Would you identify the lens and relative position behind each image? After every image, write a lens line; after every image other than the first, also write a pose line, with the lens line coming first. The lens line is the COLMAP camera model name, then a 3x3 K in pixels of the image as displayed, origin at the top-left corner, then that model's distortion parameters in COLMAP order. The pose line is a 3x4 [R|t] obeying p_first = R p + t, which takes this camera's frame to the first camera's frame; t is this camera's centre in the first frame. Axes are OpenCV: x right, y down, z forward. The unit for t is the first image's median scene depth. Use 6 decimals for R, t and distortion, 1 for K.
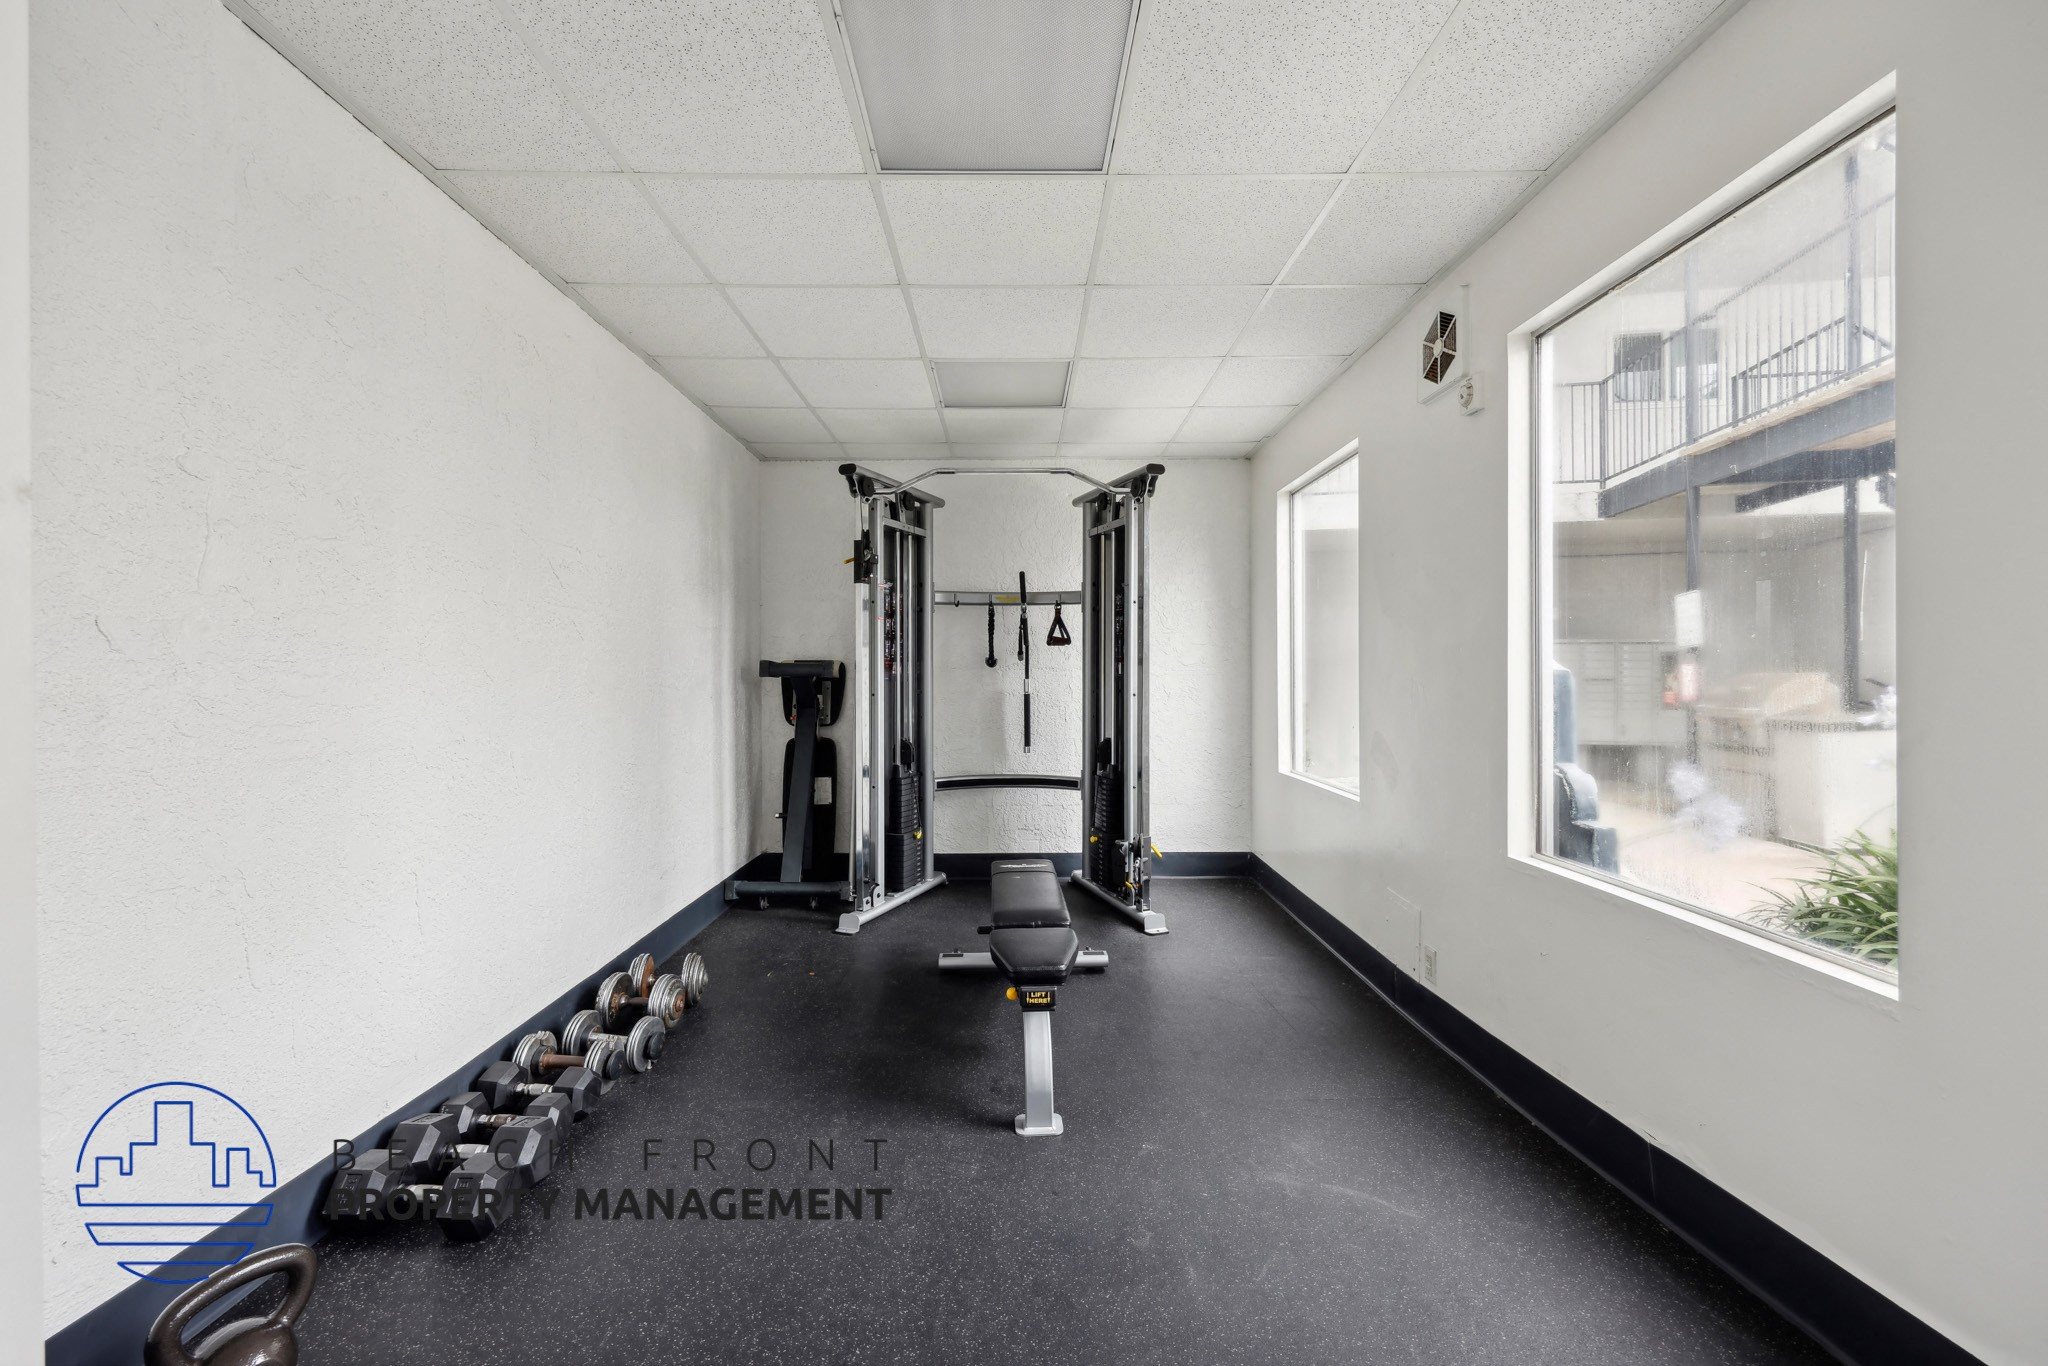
lens RADIAL K [[830.7, 0, 1016.1], [0, 830.7, 675.8], [0, 0, 1]] dist [0.000194, -0.000025]
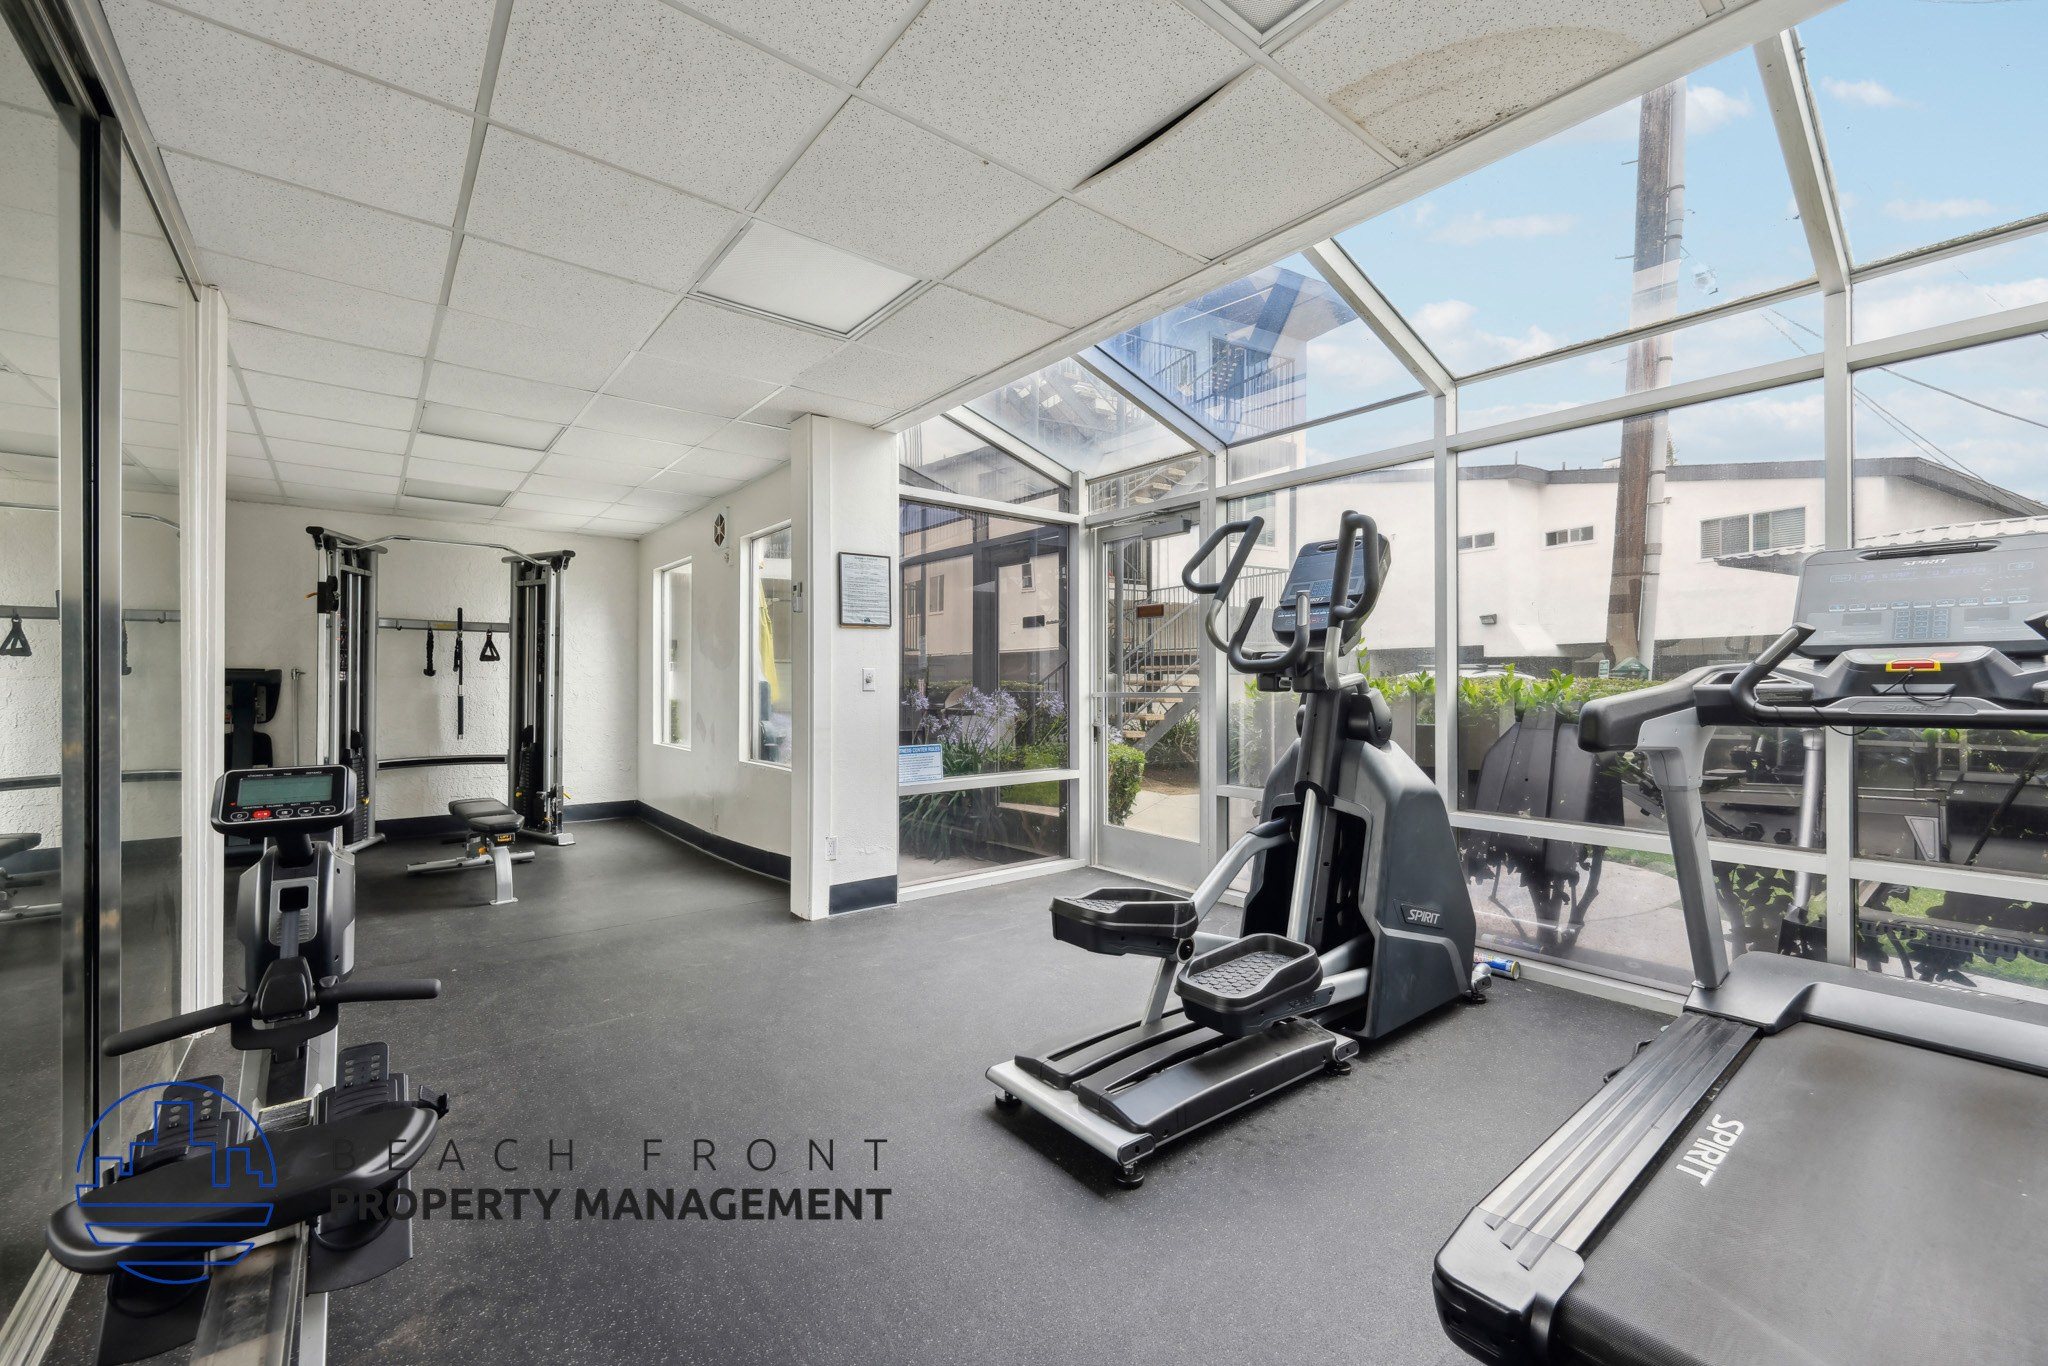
lens RADIAL K [[830.7, 0, 1024.2], [0, 830.7, 679.9], [0, 0, 1]] dist [0.000194, -0.000025]
pose [[0.781914, 0.008109, 0.623334, -0.119263], [-0.003897, 0.999959, -0.008121, 0.002836], [-0.623374, 0.003921, 0.781914, -0.673132]]
